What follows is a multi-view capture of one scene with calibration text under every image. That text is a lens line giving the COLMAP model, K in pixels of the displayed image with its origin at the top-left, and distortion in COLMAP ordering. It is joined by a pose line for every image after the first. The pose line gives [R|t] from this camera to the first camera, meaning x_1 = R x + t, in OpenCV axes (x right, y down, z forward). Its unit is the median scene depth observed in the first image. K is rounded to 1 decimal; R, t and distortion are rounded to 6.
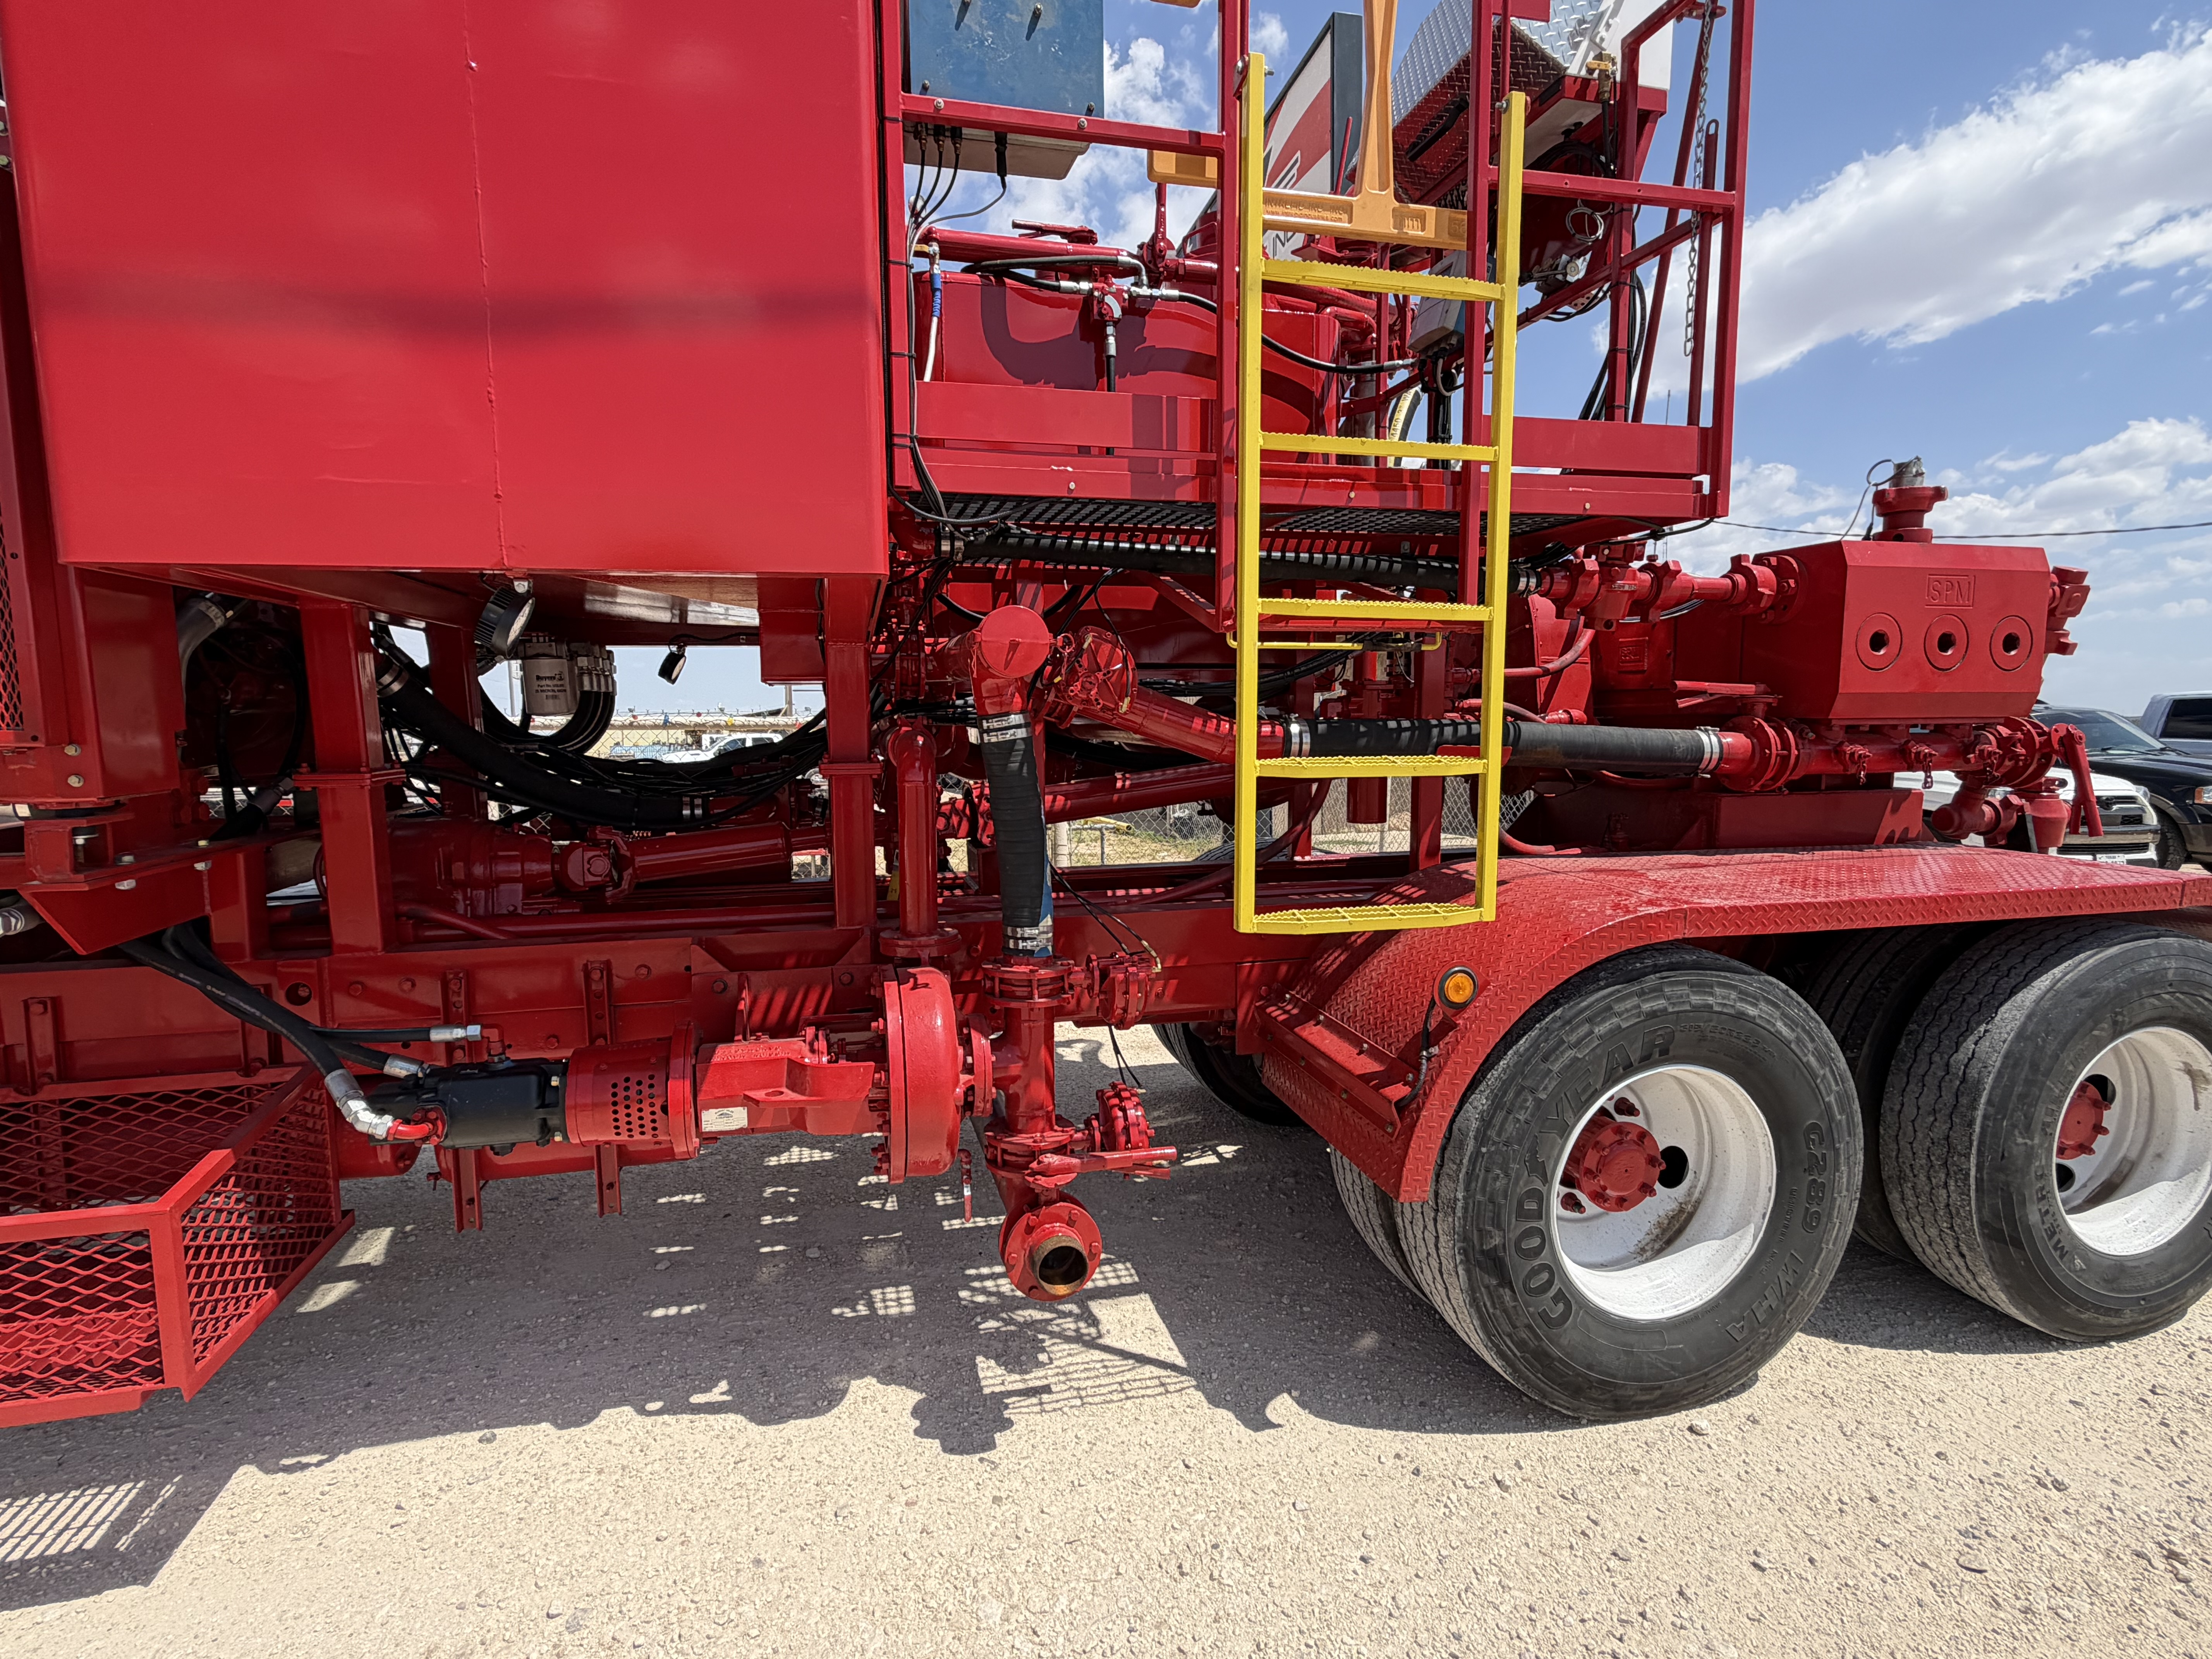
lens RADIAL K [[1101.2, 0, 1089.9], [0, 1101.2, 843.8], [0, 0, 1]] dist [-0.010527, -0.001017]
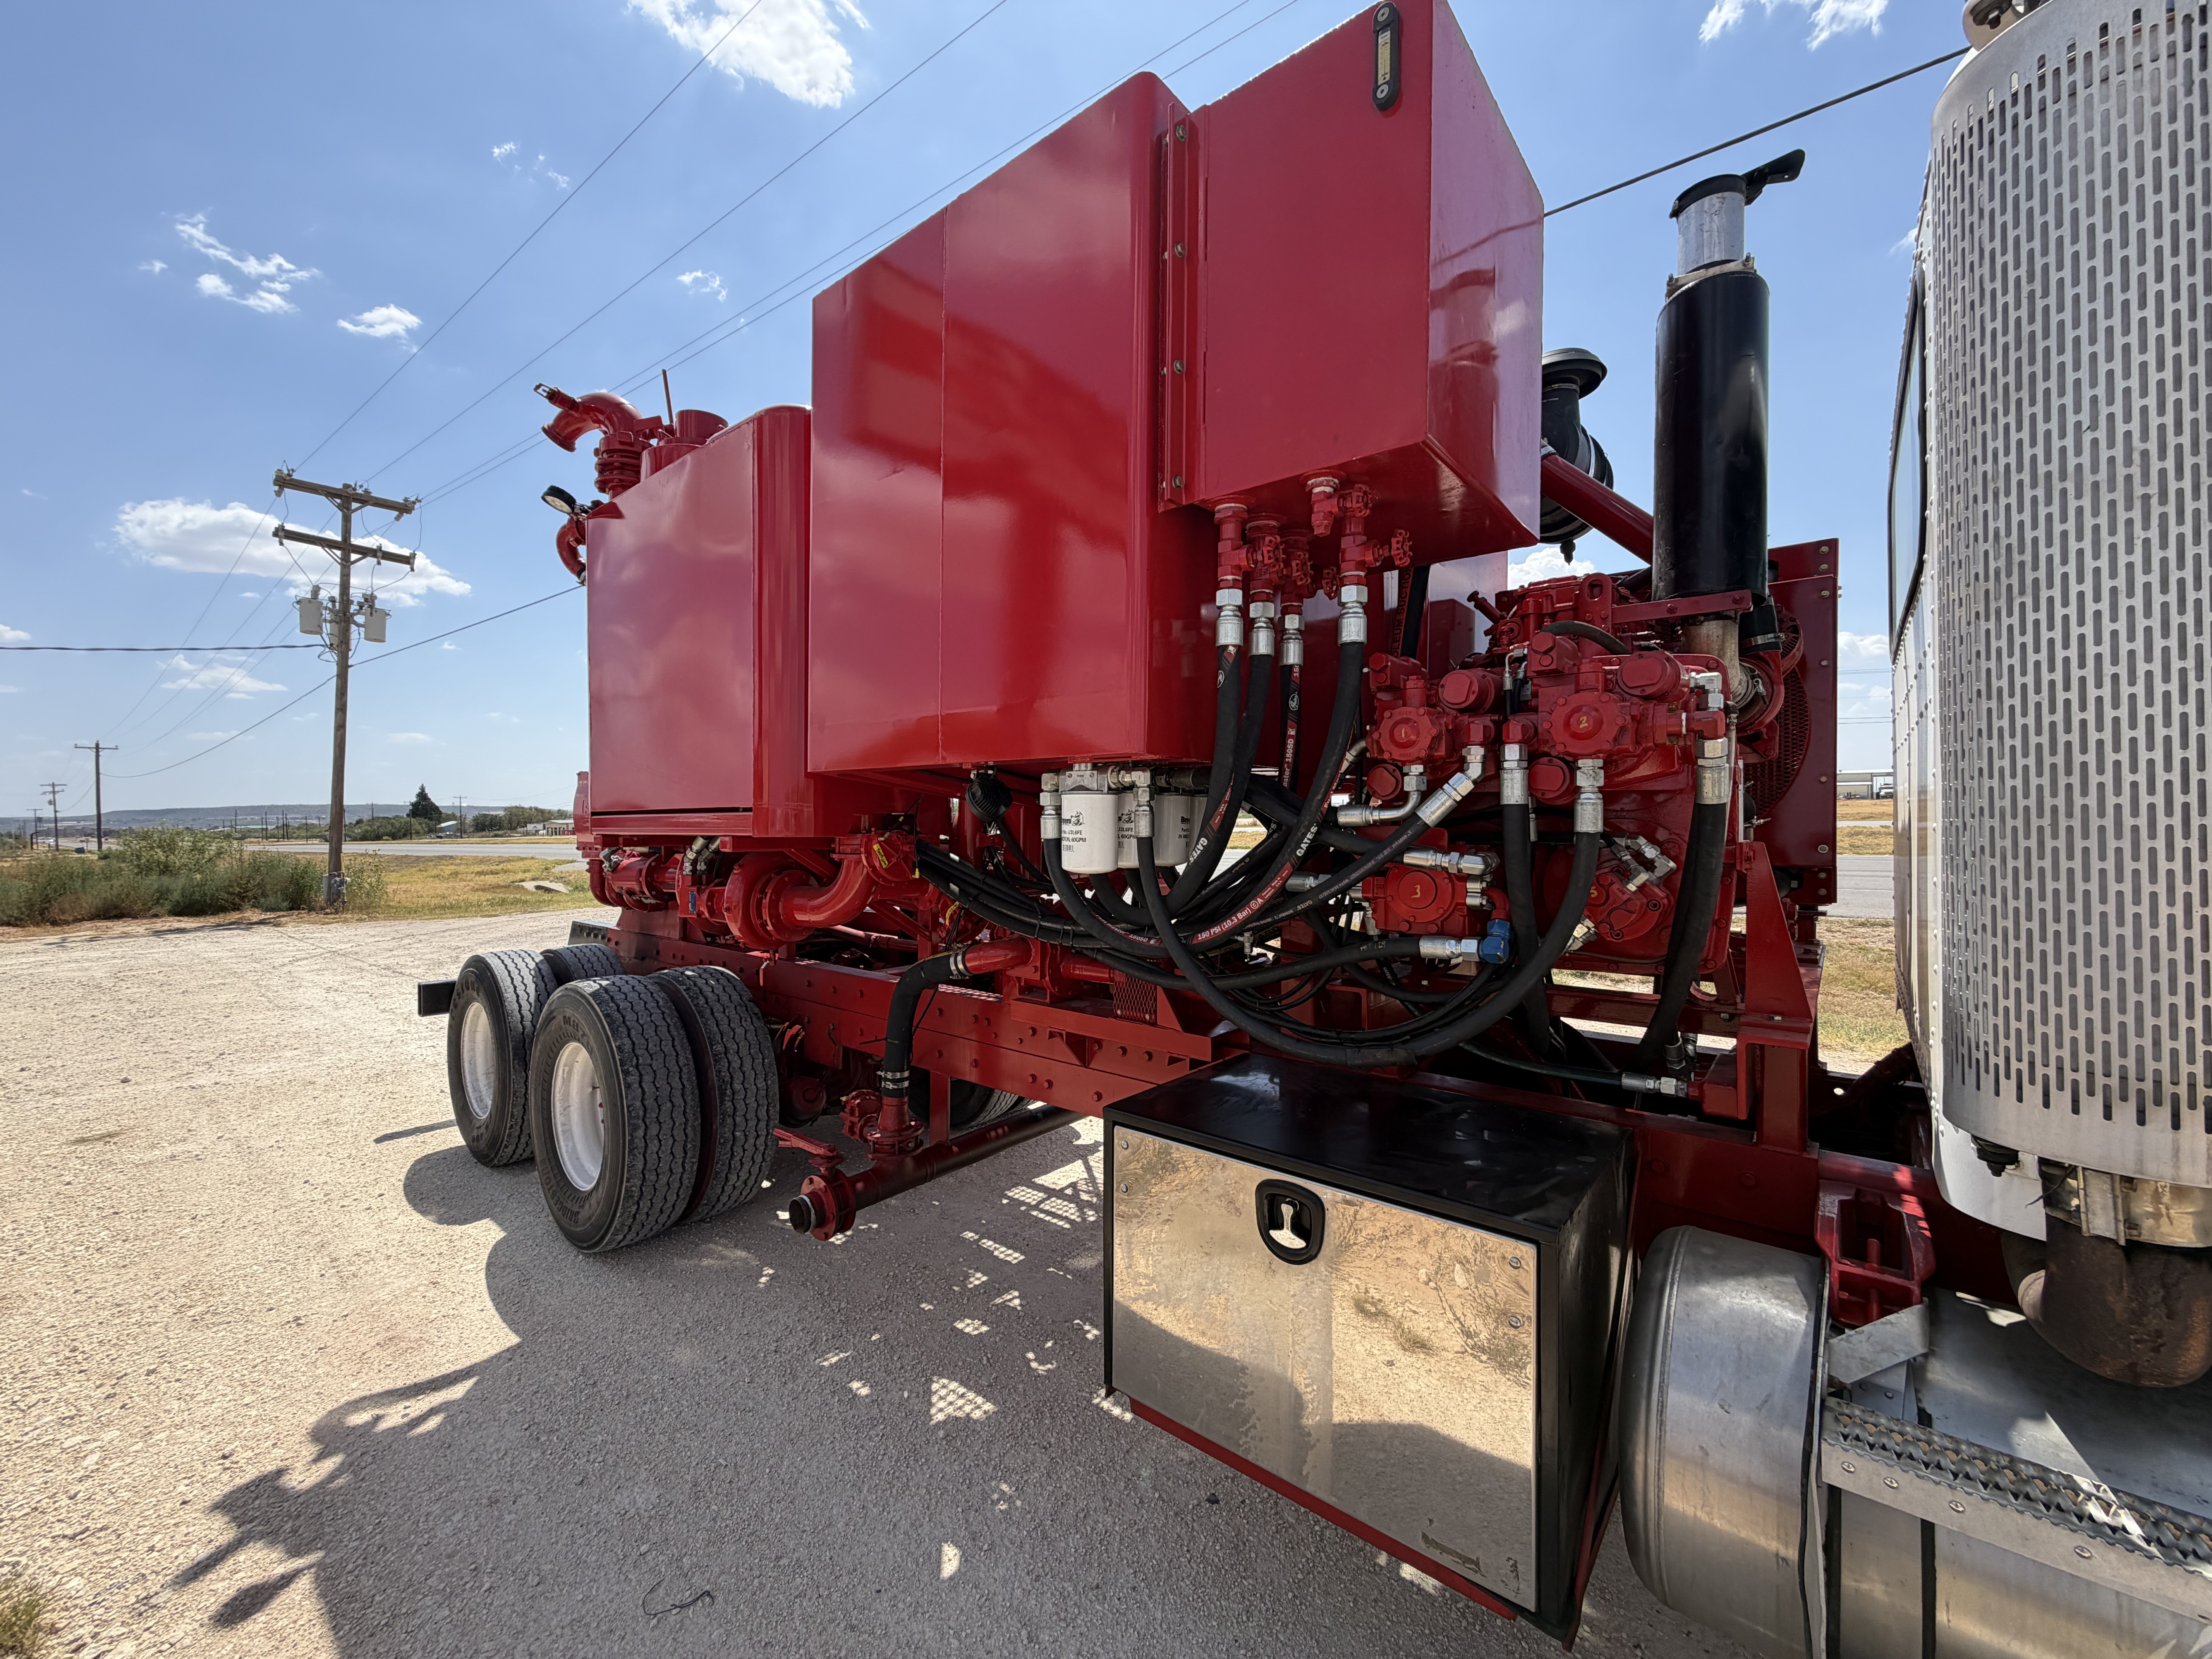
lens RADIAL K [[881.9, 0, 1102.8], [0, 881.9, 821.0], [0, 0, 1]] dist [0.004247, -0.000115]
pose [[-0.592264, 0.008875, 0.805695, -1.297026], [0.095854, 0.993615, 0.059517, -0.260500], [-0.800022, 0.112479, -0.589333, 1.884444]]
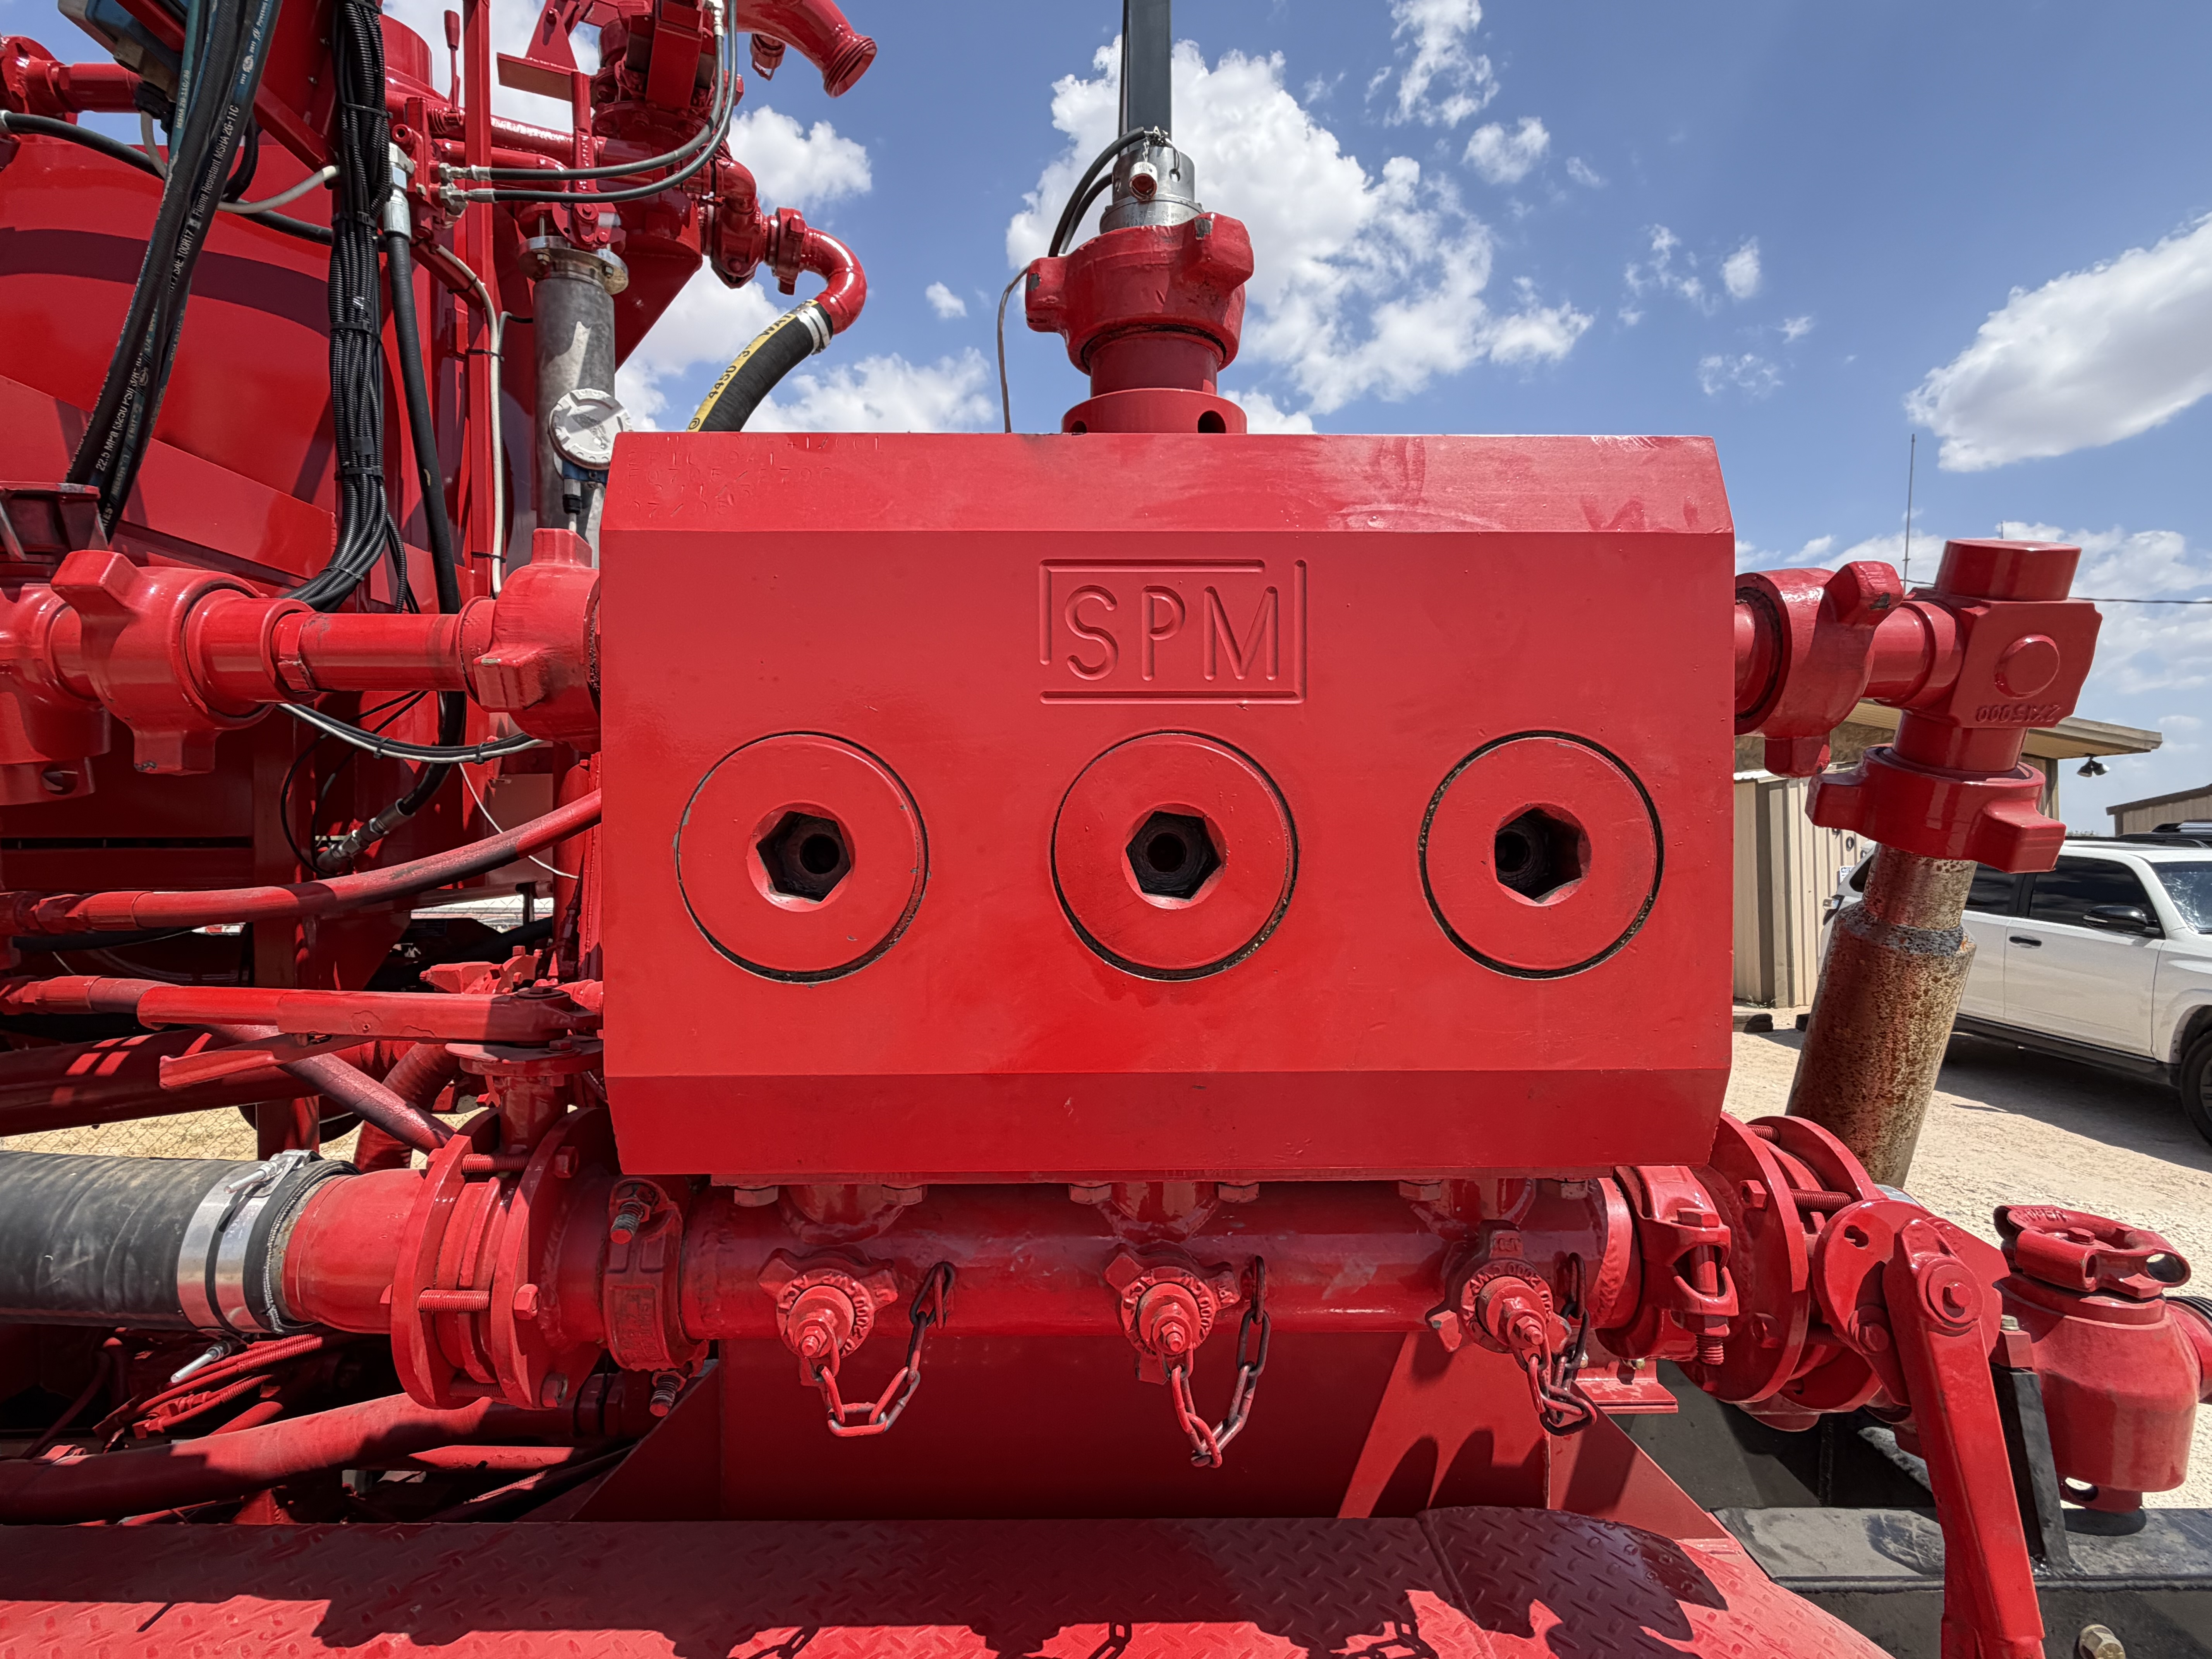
lens RADIAL K [[1101.2, 0, 1114.9], [0, 1101.2, 836.4], [0, 0, 1]] dist [-0.010527, -0.001017]
pose [[0.975087, 0.008158, -0.221674, 0.913640], [-0.030243, 0.994881, -0.096419, -0.184148], [0.219753, 0.100721, 0.970342, 0.860856]]
